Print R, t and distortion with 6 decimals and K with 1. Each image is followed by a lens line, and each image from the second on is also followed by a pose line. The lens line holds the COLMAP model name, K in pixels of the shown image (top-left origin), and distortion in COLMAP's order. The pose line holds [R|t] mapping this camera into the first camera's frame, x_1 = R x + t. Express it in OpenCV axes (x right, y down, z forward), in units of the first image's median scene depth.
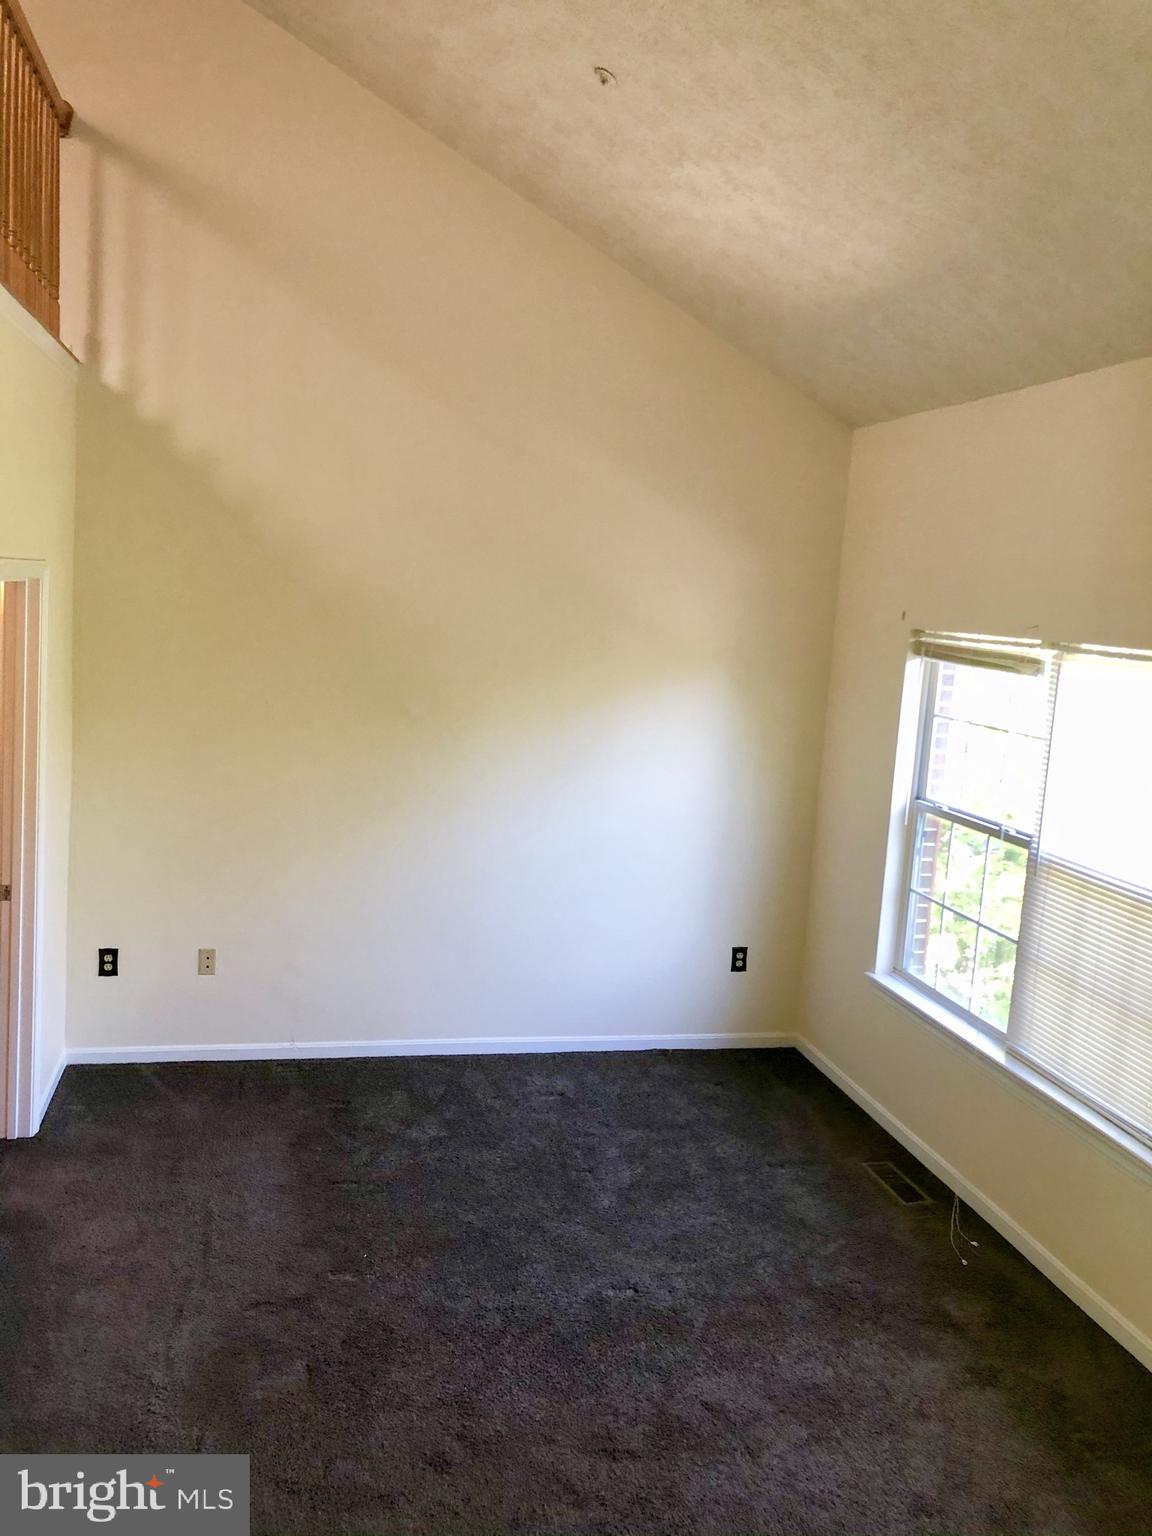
lens RADIAL K [[1259.8, 0, 581.8], [0, 1259.8, 765.4], [0, 0, 1]] dist [0.051579, -0.052354]
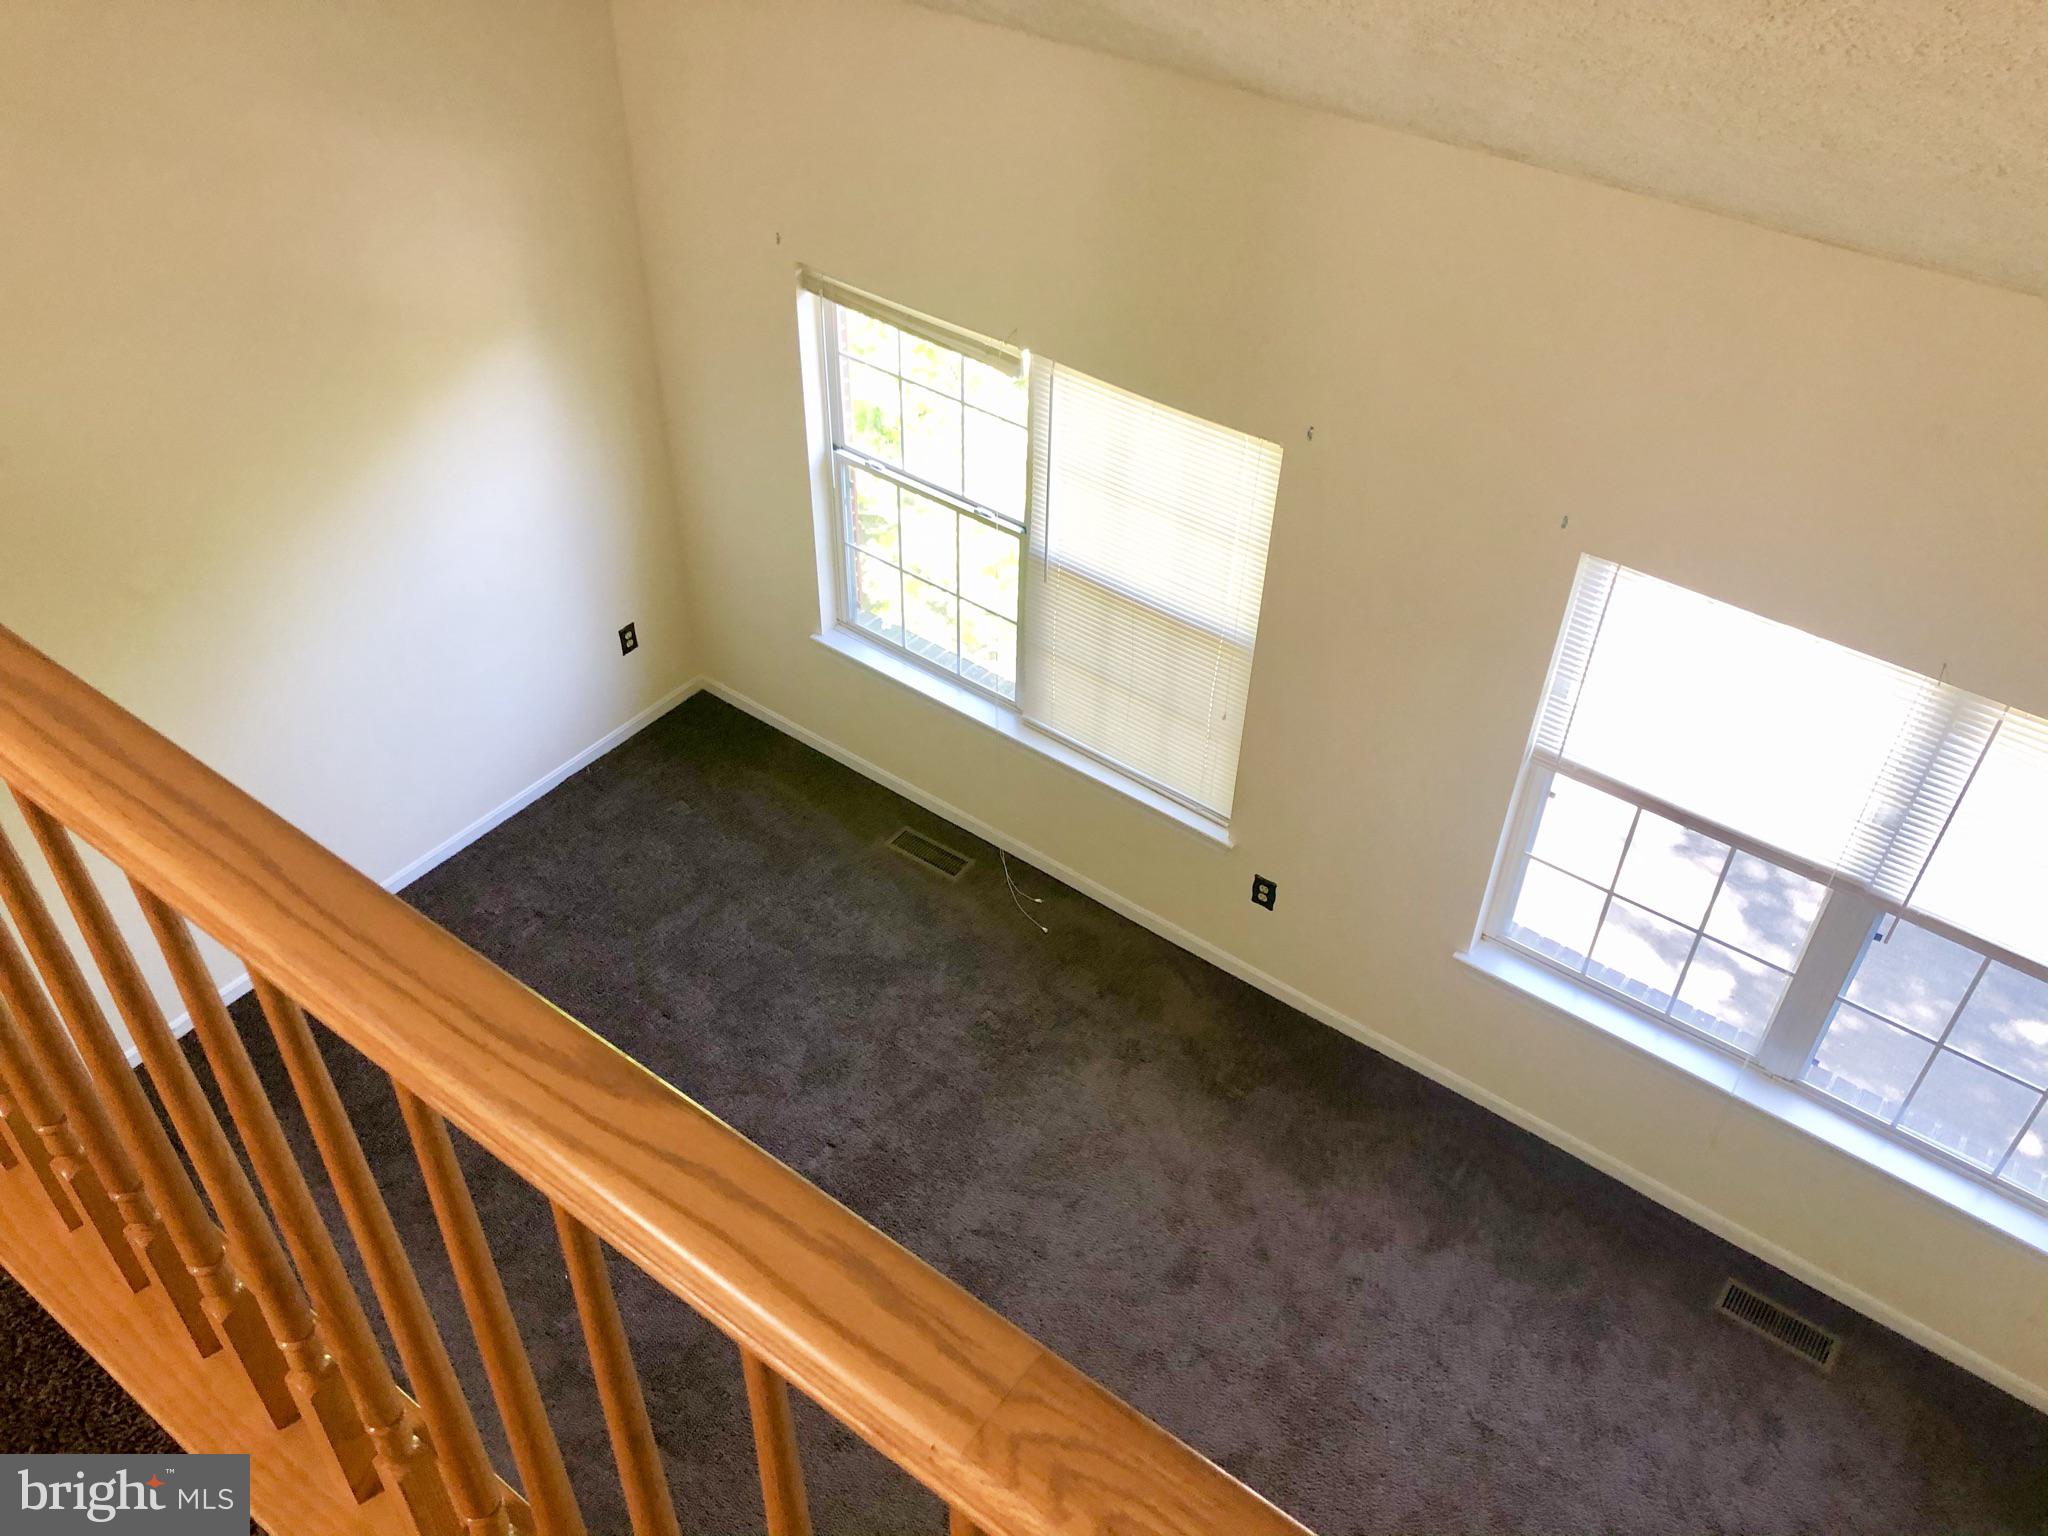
lens RADIAL K [[1679.7, 0, 1032.1], [0, 1679.7, 774.1], [0, 0, 1]] dist [0.051579, -0.052354]
pose [[0.770764, -0.458153, 0.442739, -0.246927], [0.113757, 0.782702, 0.611912, -0.522738], [-0.626882, -0.421276, 0.655397, 0.122137]]
